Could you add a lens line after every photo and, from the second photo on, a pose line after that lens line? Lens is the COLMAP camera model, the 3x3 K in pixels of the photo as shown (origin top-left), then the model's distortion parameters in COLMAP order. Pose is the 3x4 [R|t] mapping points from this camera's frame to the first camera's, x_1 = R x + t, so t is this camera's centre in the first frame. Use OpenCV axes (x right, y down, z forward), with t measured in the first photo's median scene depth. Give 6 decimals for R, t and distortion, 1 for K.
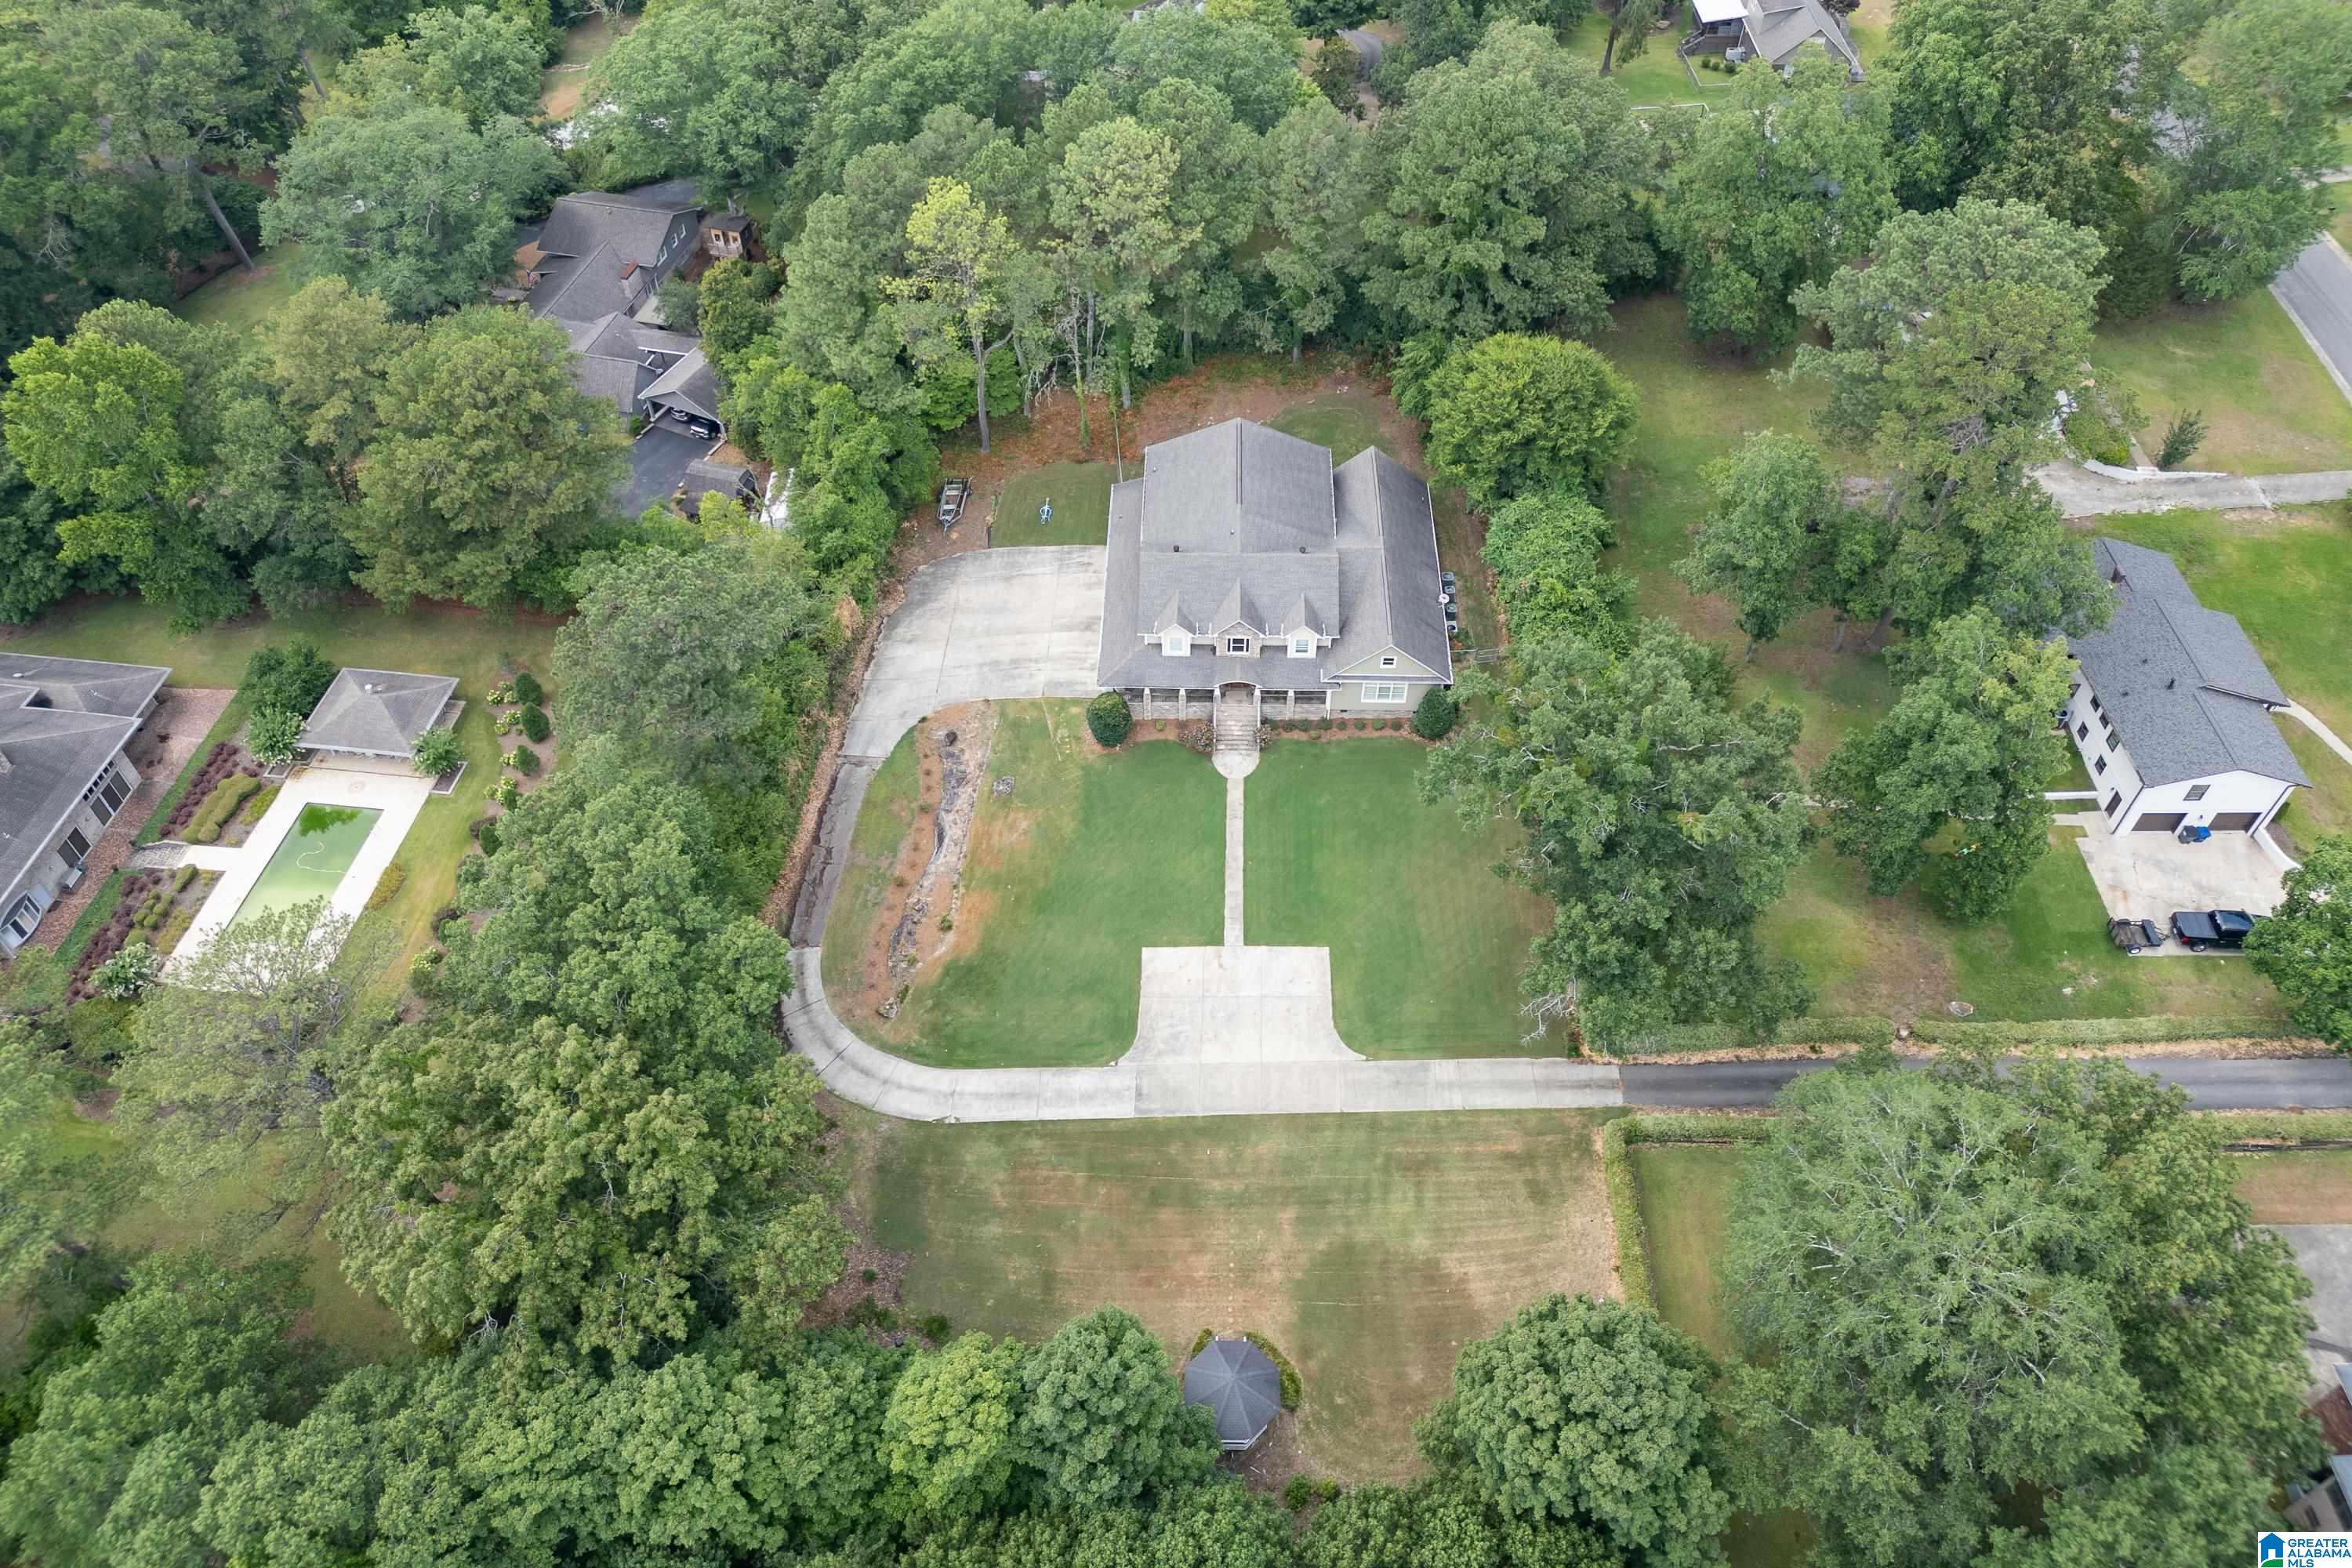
lens RADIAL K [[1672.8, 0, 1184.0], [0, 1672.8, 711.2], [0, 0, 1]] dist [0.080275, -0.097691]
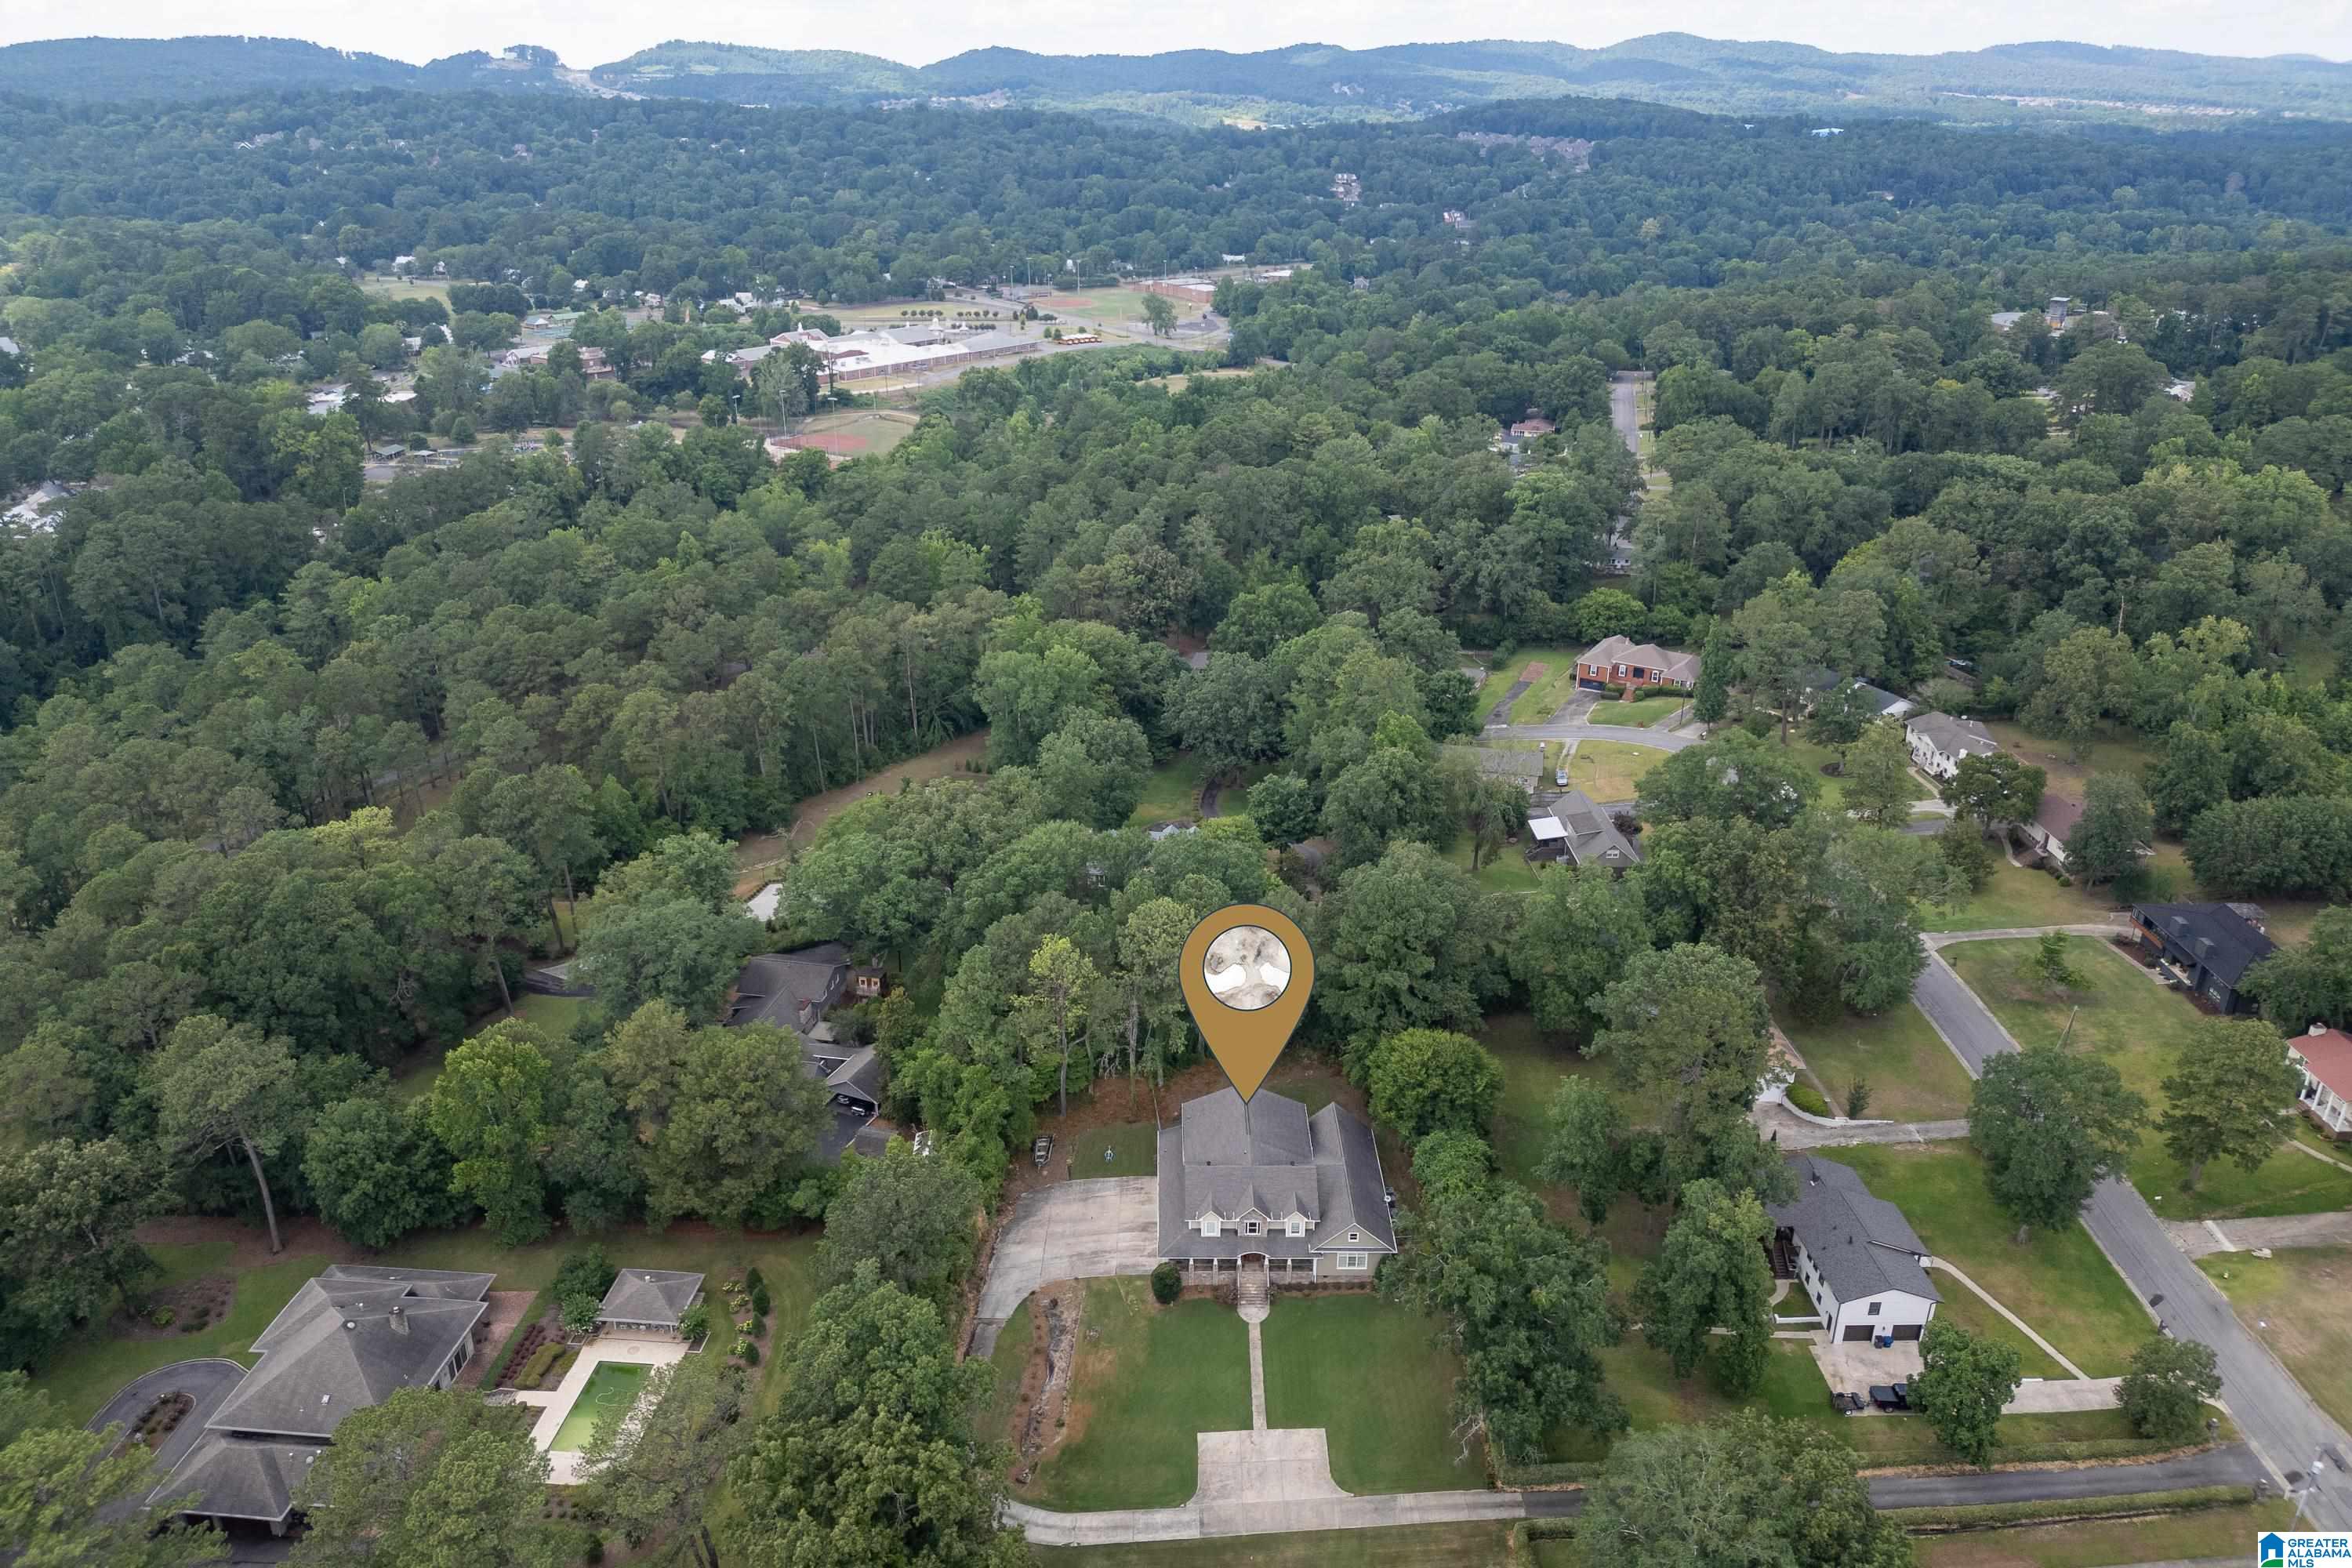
lens RADIAL K [[1672.8, 0, 1184.0], [0, 1672.8, 711.2], [0, 0, 1]] dist [0.080275, -0.097691]
pose [[0.999434, -0.000499, 0.033650, -0.074222], [0.015276, 0.897682, -0.440379, 0.195480], [-0.029987, 0.440644, 0.897181, -0.519843]]
